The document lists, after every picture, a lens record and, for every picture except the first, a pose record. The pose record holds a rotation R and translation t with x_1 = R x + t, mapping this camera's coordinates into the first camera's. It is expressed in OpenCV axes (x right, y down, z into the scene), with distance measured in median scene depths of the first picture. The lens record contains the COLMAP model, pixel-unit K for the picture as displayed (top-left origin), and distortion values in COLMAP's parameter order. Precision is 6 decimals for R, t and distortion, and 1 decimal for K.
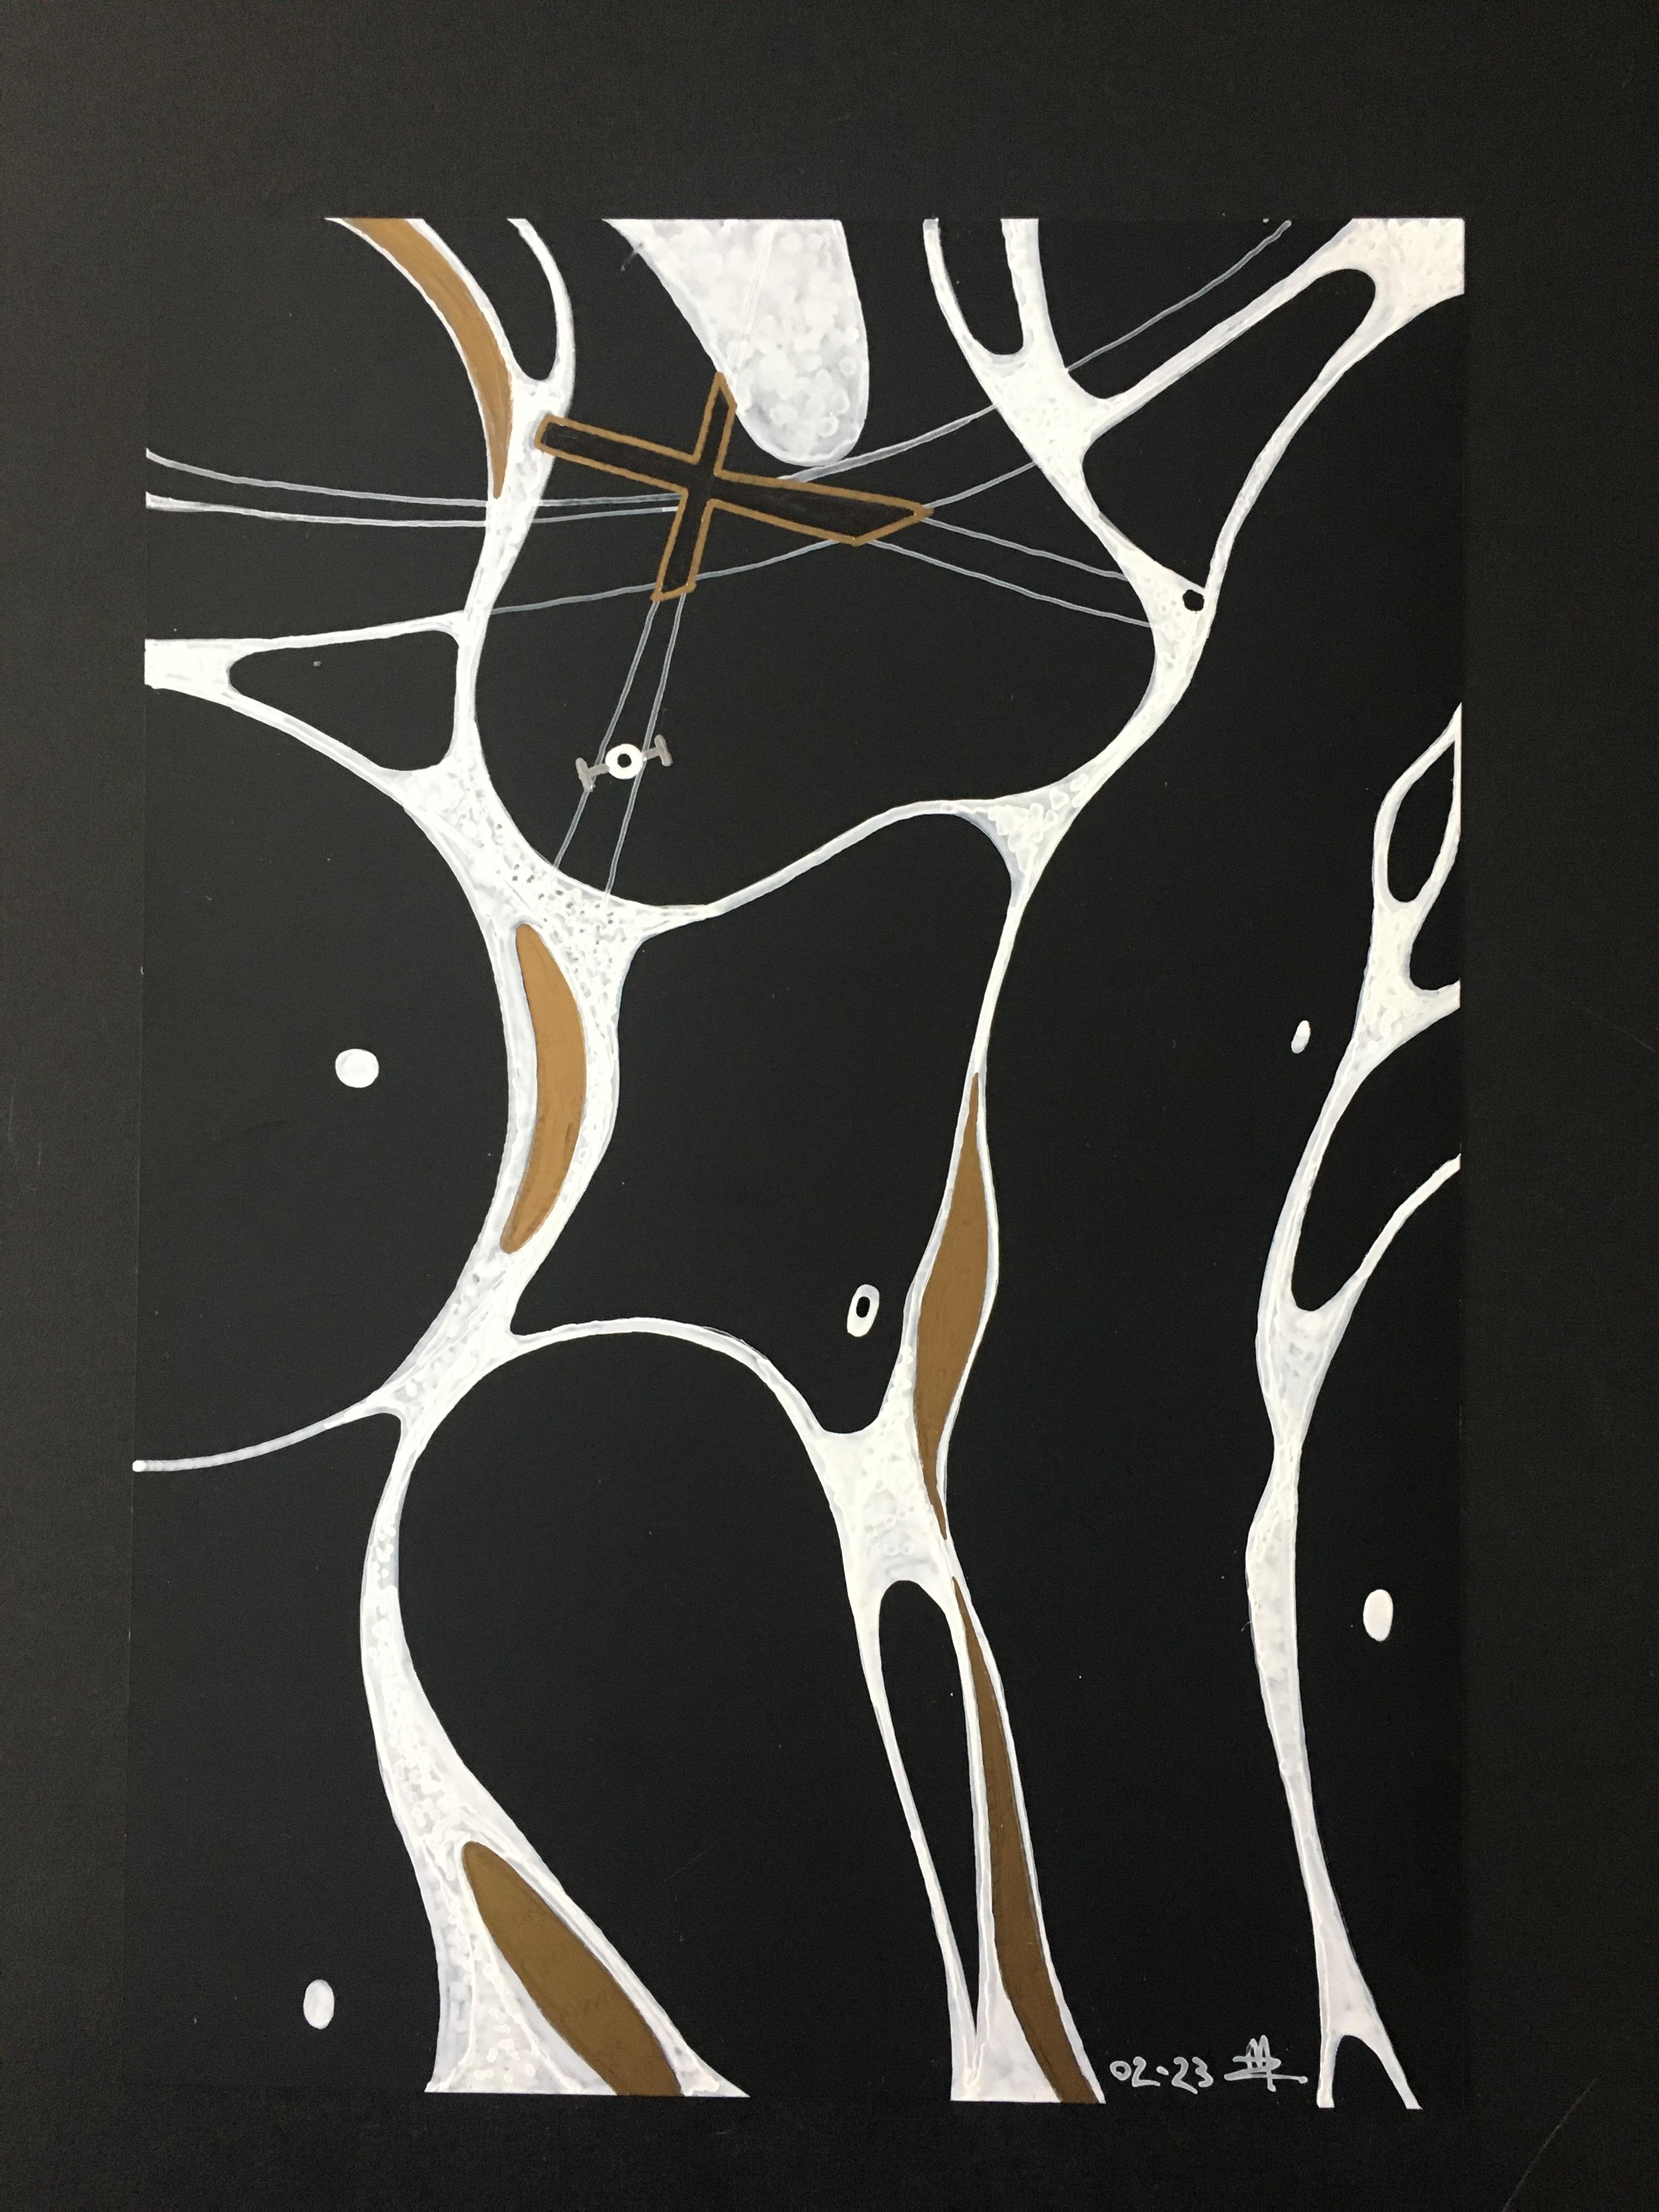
lens RADIAL K [[1865.9, 0, 819.7], [0, 1865.9, 1095.6], [0, 0, 1]] dist [0.061030, -0.075107]
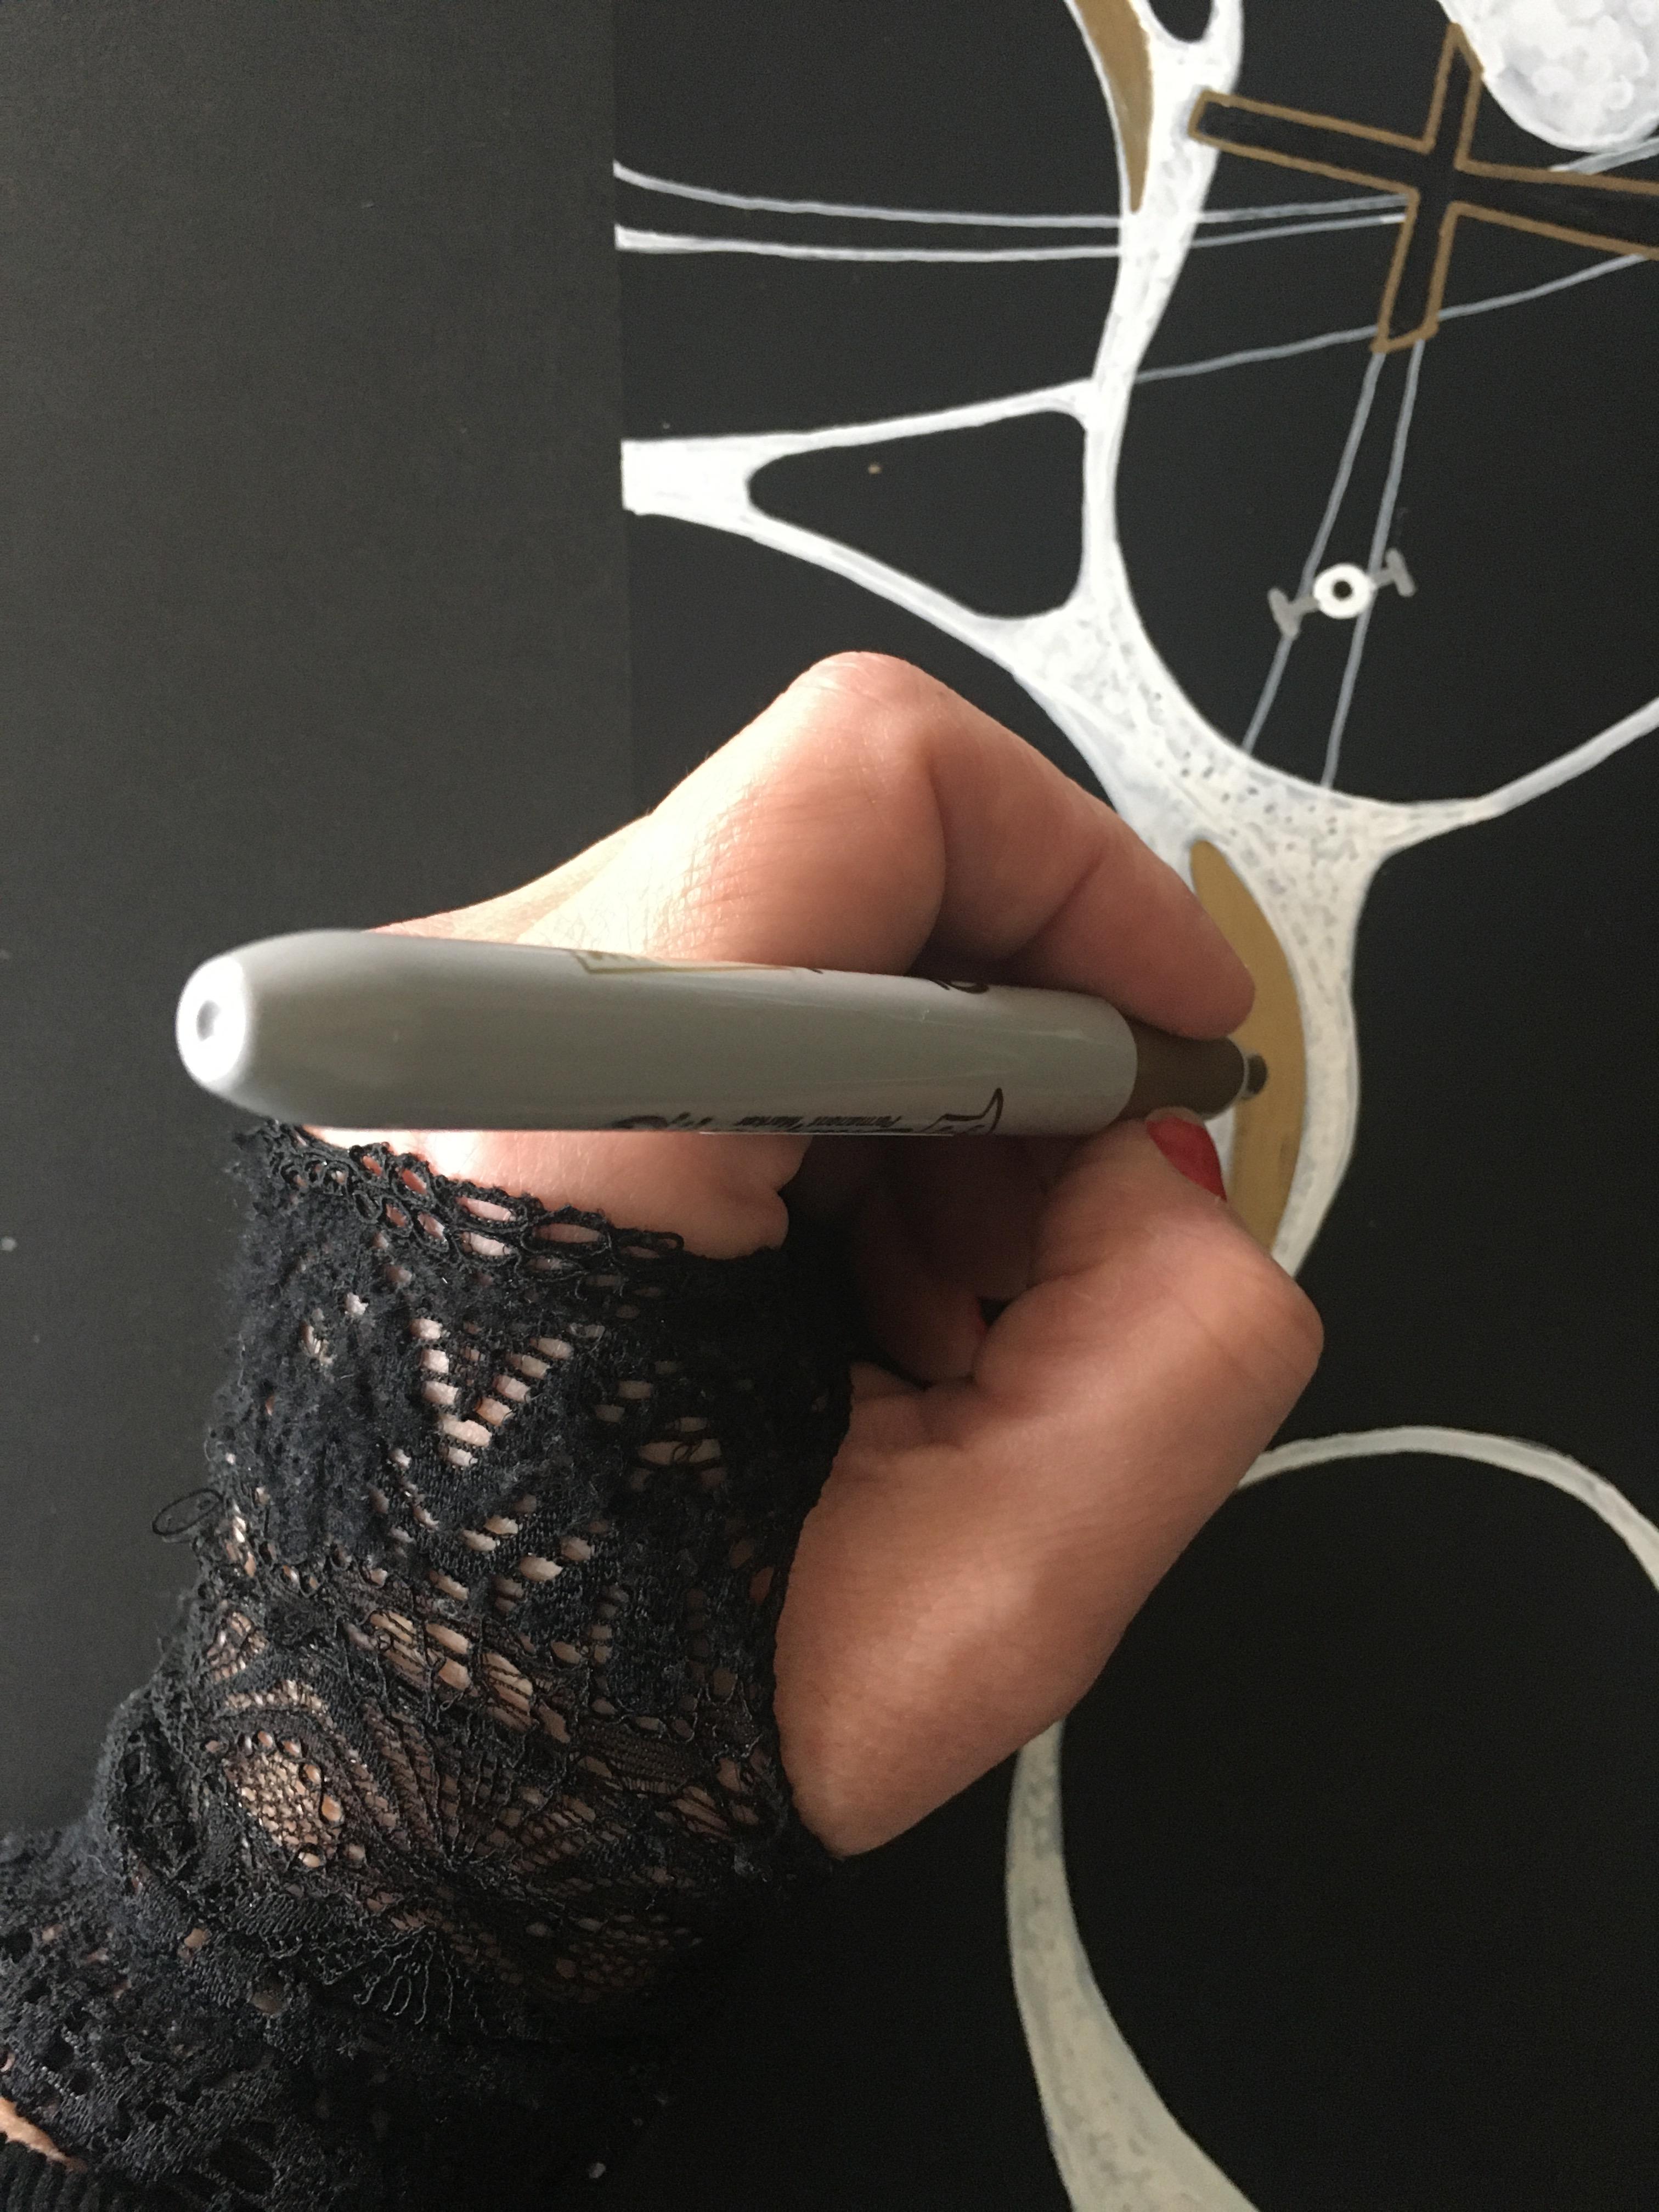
lens RADIAL K [[1865.9, 0, 807.0], [0, 1865.9, 1113.7], [0, 0, 1]] dist [0.061030, -0.075107]
pose [[0.934434, -0.048353, -0.352839, -0.057455], [0.046521, 0.998824, -0.013677, 0.007761], [0.353086, -0.003634, 0.935584, 0.317311]]
